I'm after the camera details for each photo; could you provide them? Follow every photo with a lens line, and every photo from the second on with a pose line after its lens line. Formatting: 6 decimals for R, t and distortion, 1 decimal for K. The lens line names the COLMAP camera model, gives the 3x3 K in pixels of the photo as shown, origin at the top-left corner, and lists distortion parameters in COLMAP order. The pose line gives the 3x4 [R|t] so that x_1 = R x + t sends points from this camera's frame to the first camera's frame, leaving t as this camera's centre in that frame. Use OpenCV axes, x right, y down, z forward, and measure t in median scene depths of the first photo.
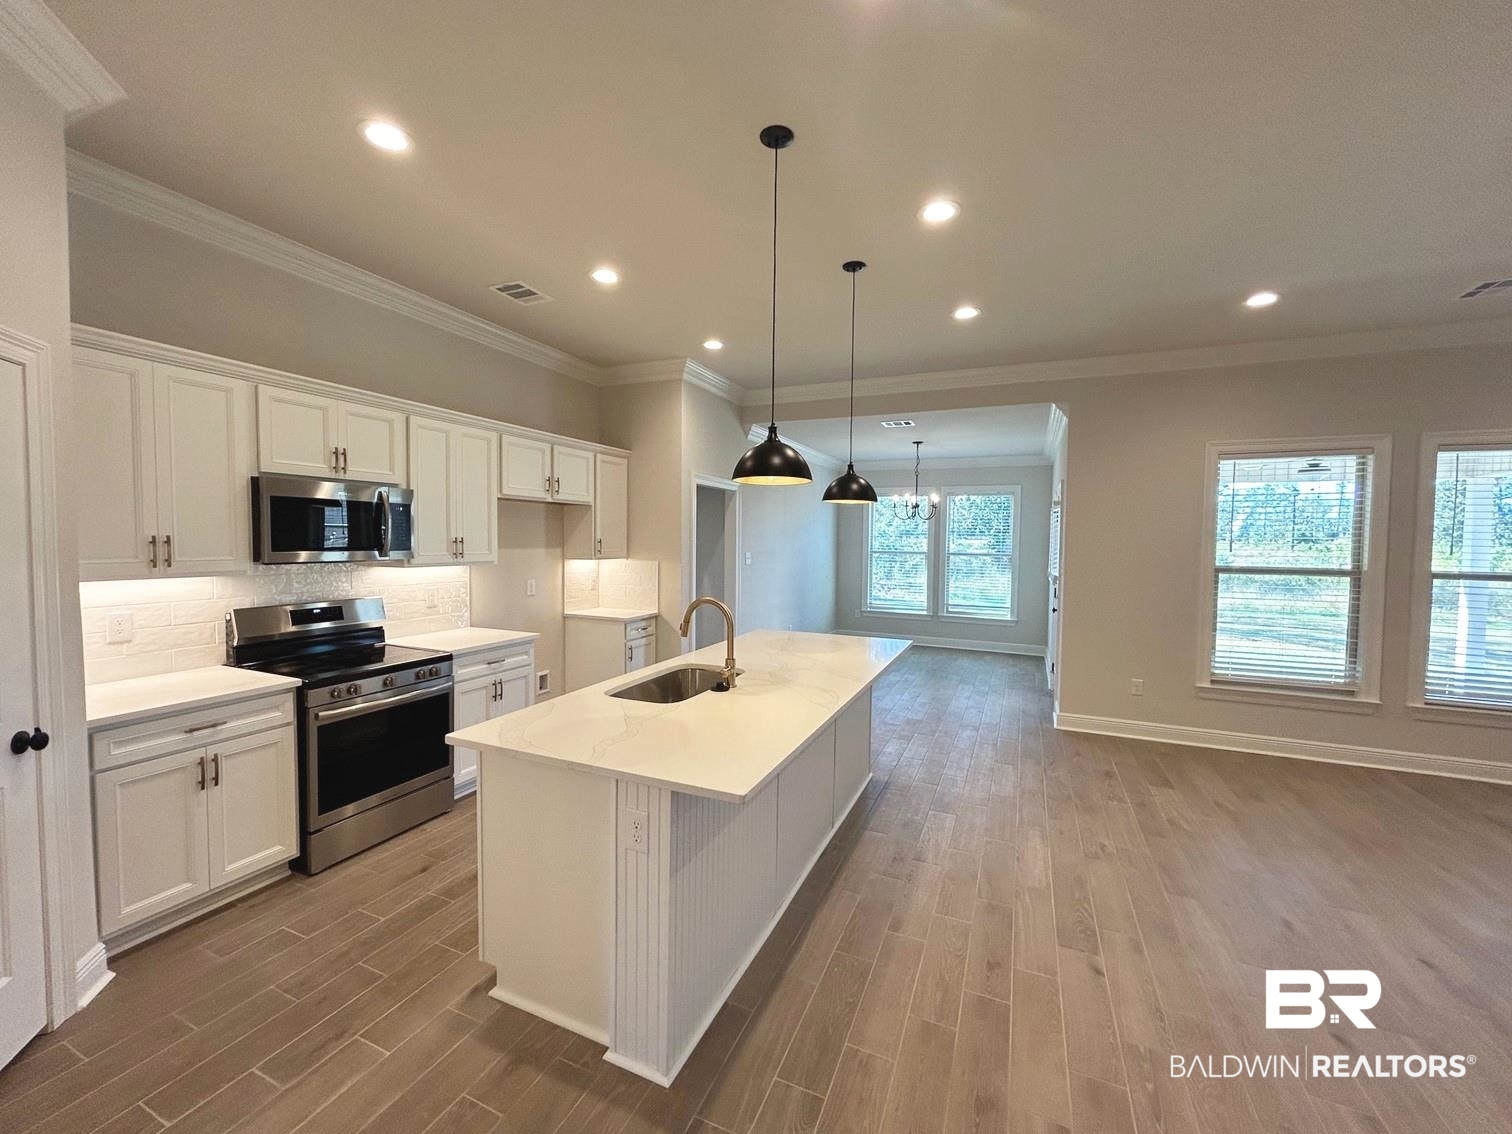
lens RADIAL K [[602.8, 0, 756.0], [0, 602.8, 567.0], [0, 0, 1]] dist [0.000844, 0.000182]
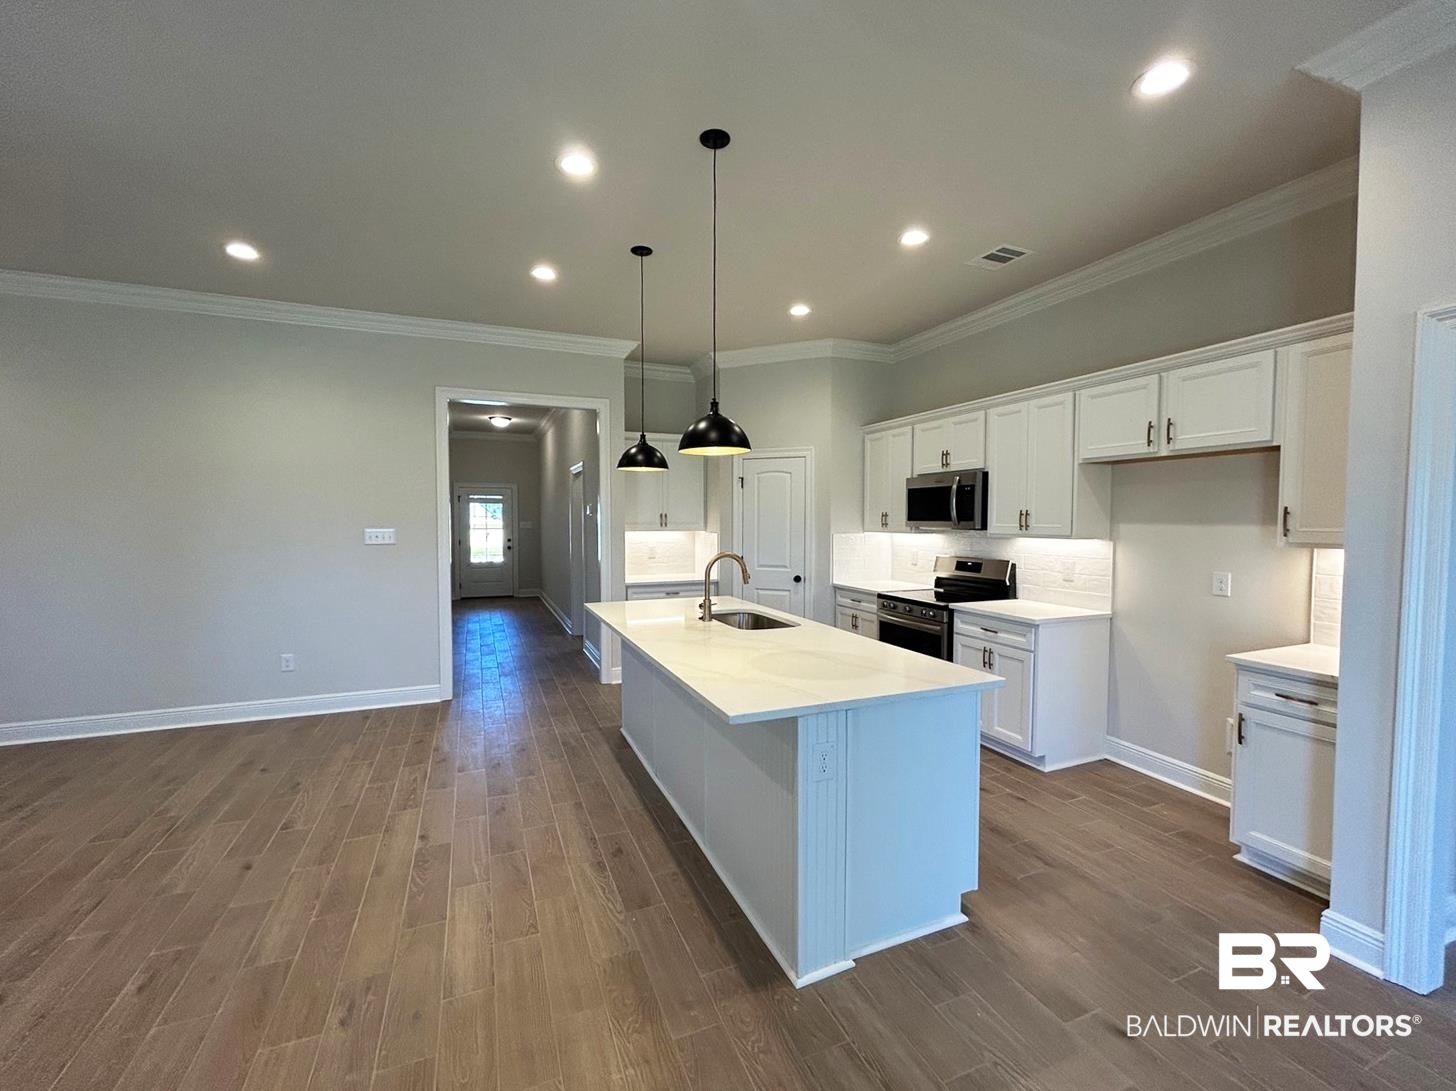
lens RADIAL K [[598.2, 0, 724.9], [0, 598.2, 542.4], [0, 0, 1]] dist [0.001465, 0.000222]
pose [[-0.688696, 0.017657, -0.724836, 0.623871], [-0.042404, 0.997011, 0.064577, -0.039578], [0.723810, 0.075210, -0.685889, 1.380540]]
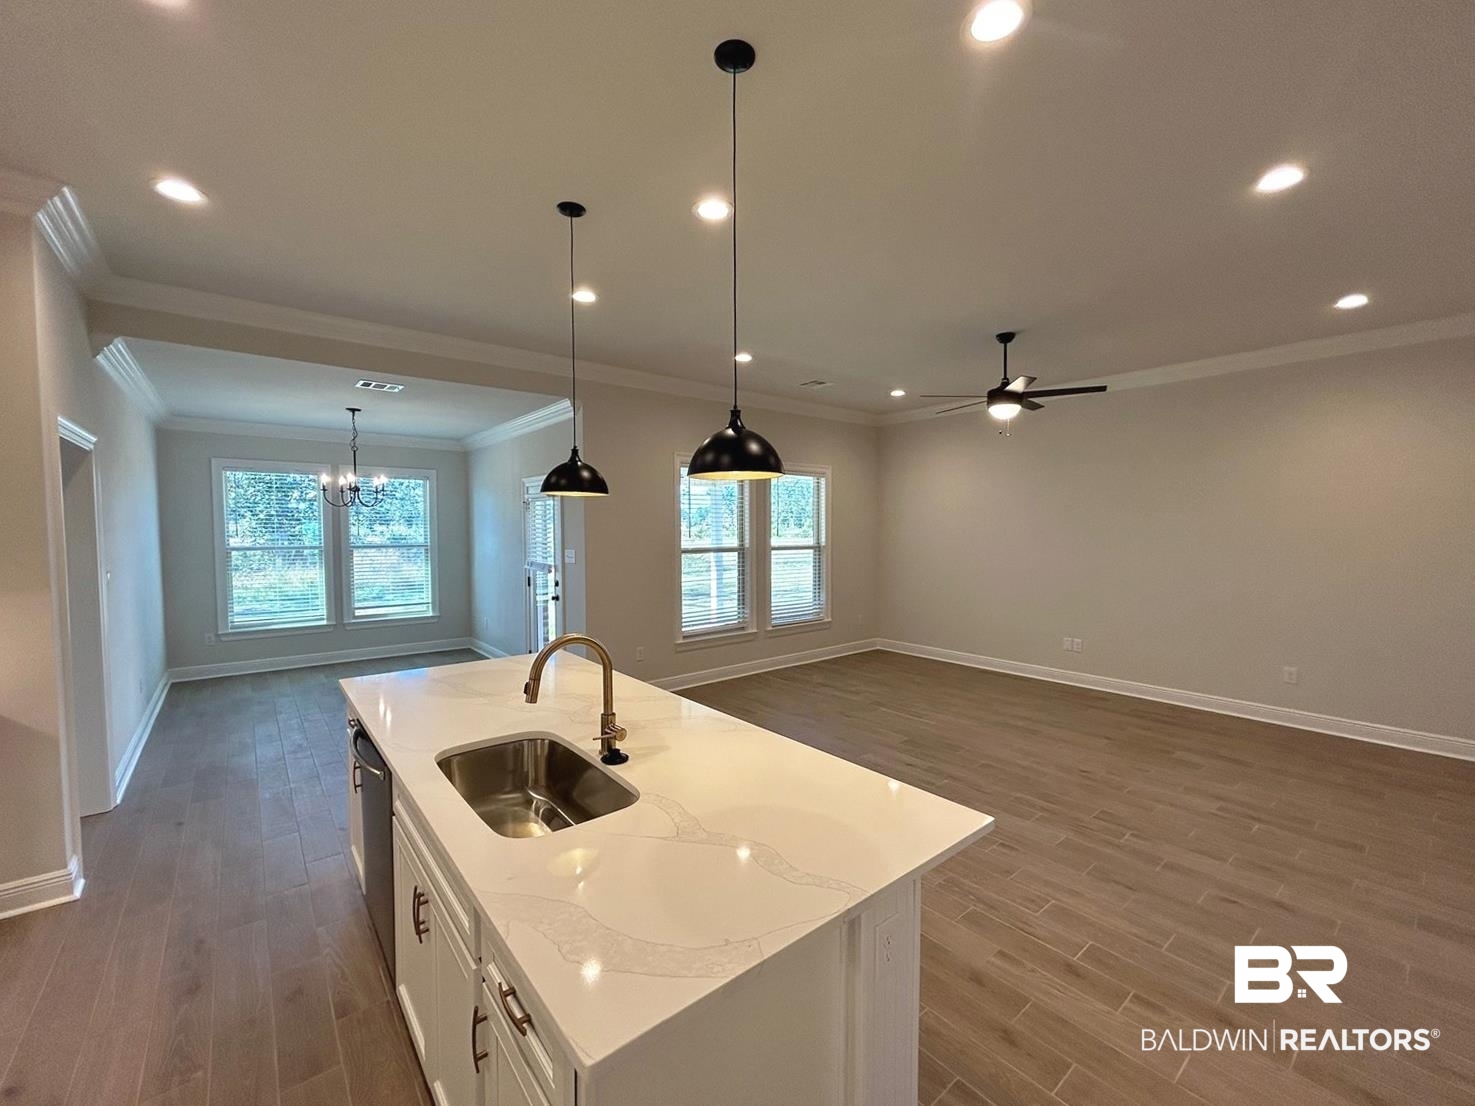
lens RADIAL K [[606.0, 0, 734.4], [0, 606.0, 549.8], [0, 0, 1]] dist [0.001465, 0.000222]
pose [[0.451474, -0.049874, 0.890889, -0.443922], [0.049129, 0.998312, 0.030990, -0.043621], [-0.890930, 0.029777, 0.453162, 0.386706]]
